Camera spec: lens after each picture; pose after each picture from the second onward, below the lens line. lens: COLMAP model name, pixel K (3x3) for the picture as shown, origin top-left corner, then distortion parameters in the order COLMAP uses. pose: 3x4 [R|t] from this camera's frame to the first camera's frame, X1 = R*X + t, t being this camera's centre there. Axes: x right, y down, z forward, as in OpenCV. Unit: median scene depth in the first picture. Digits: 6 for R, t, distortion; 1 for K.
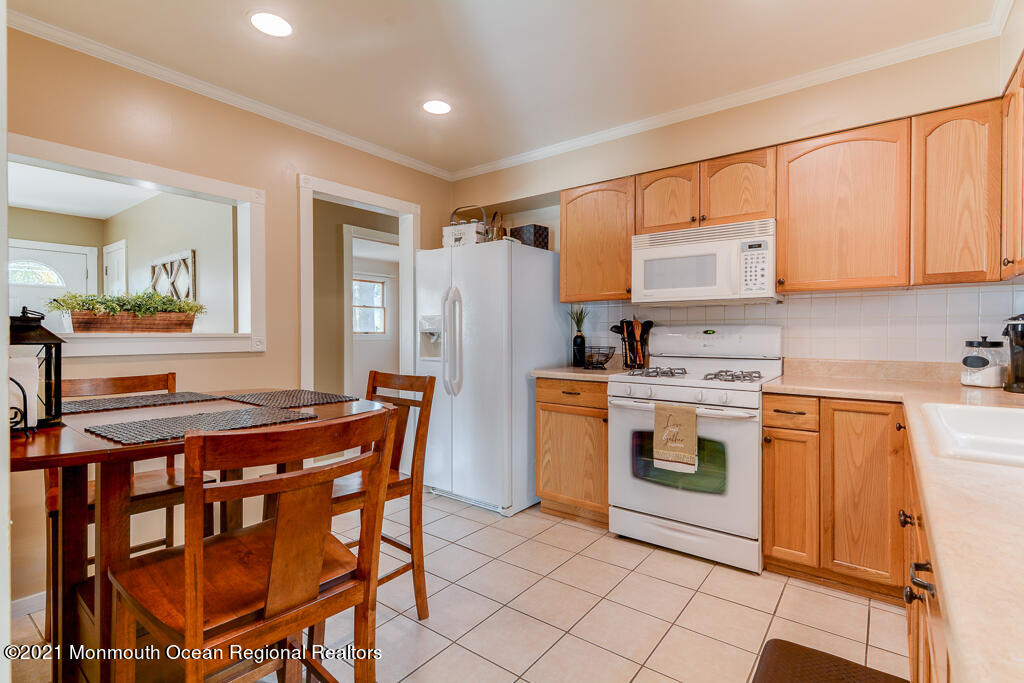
lens RADIAL K [[492.1, 0, 517.0], [0, 492.1, 341.4], [0, 0, 1]] dist [0.002737, 0.000240]
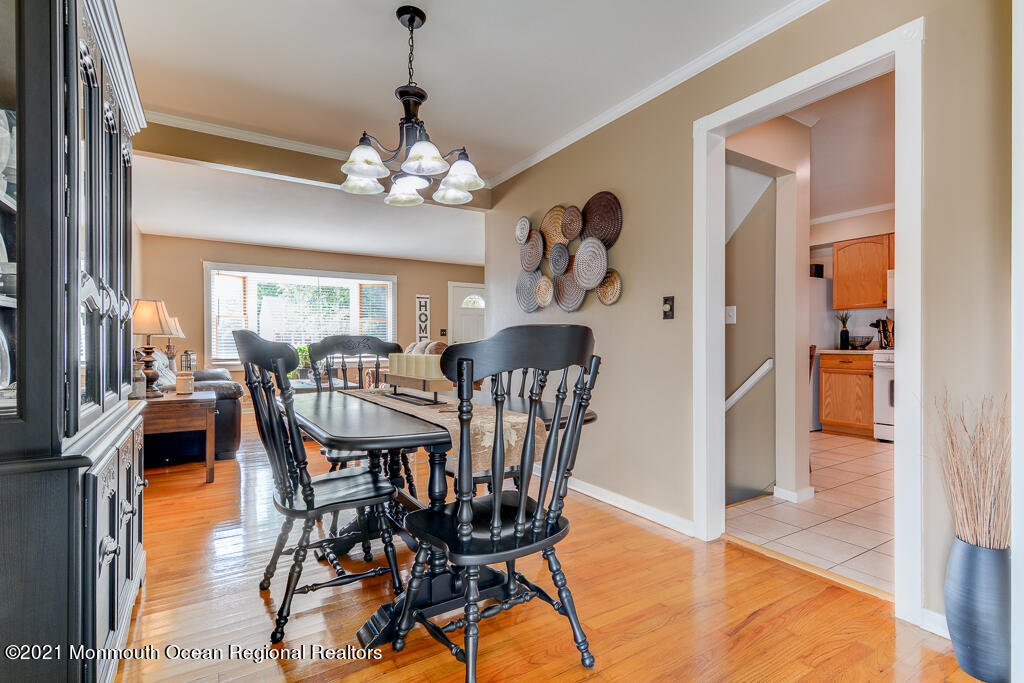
lens RADIAL K [[492.1, 0, 517.0], [0, 492.1, 341.4], [0, 0, 1]] dist [0.002737, 0.000240]
pose [[0.938238, -0.002268, -0.345982, -0.344661], [-0.004777, 0.999798, -0.019510, 0.066652], [0.345956, 0.019957, 0.938038, -0.947410]]
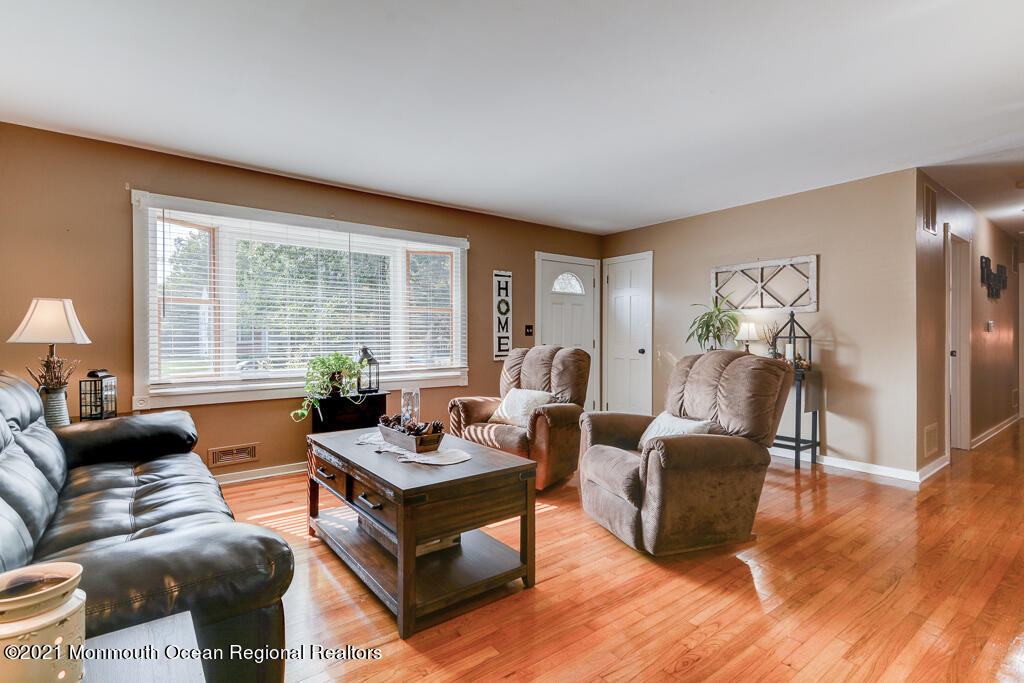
lens RADIAL K [[492.1, 0, 517.0], [0, 492.1, 341.4], [0, 0, 1]] dist [0.002737, 0.000240]
pose [[0.968403, -0.000305, -0.249392, -1.225418], [-0.002237, 0.999948, -0.009906, 0.025297], [0.249382, 0.010151, 0.968352, -0.283908]]
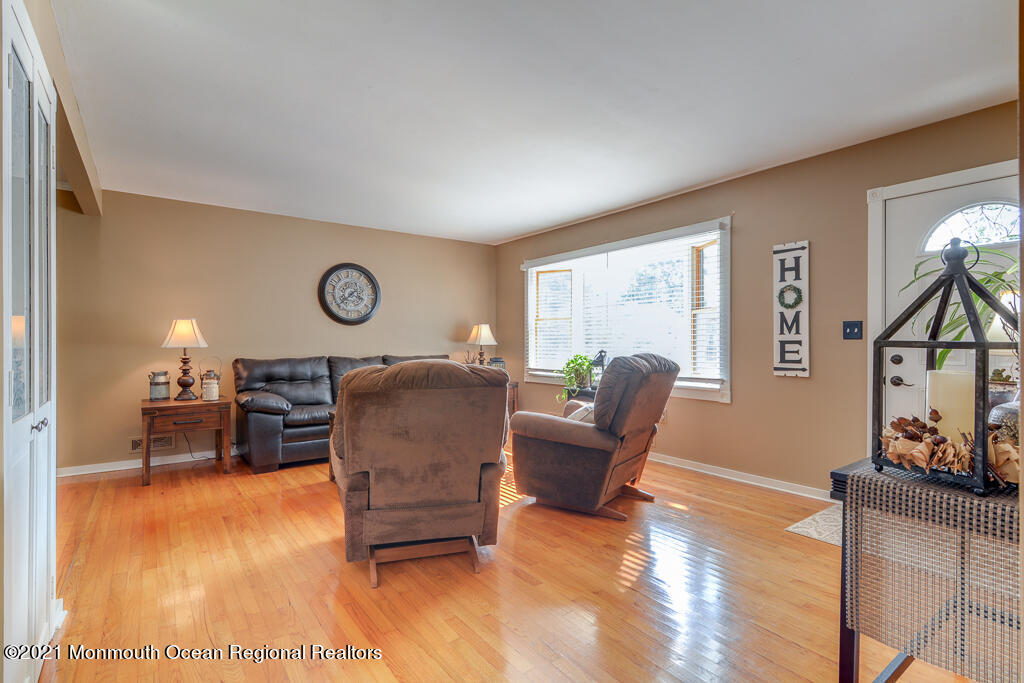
lens RADIAL K [[492.1, 0, 517.0], [0, 492.1, 341.4], [0, 0, 1]] dist [0.002737, 0.000240]
pose [[-0.276948, 0.000303, -0.960885, -0.476313], [-0.015640, 0.999866, 0.004823, -0.000487], [0.960758, 0.016364, -0.276906, 0.974488]]
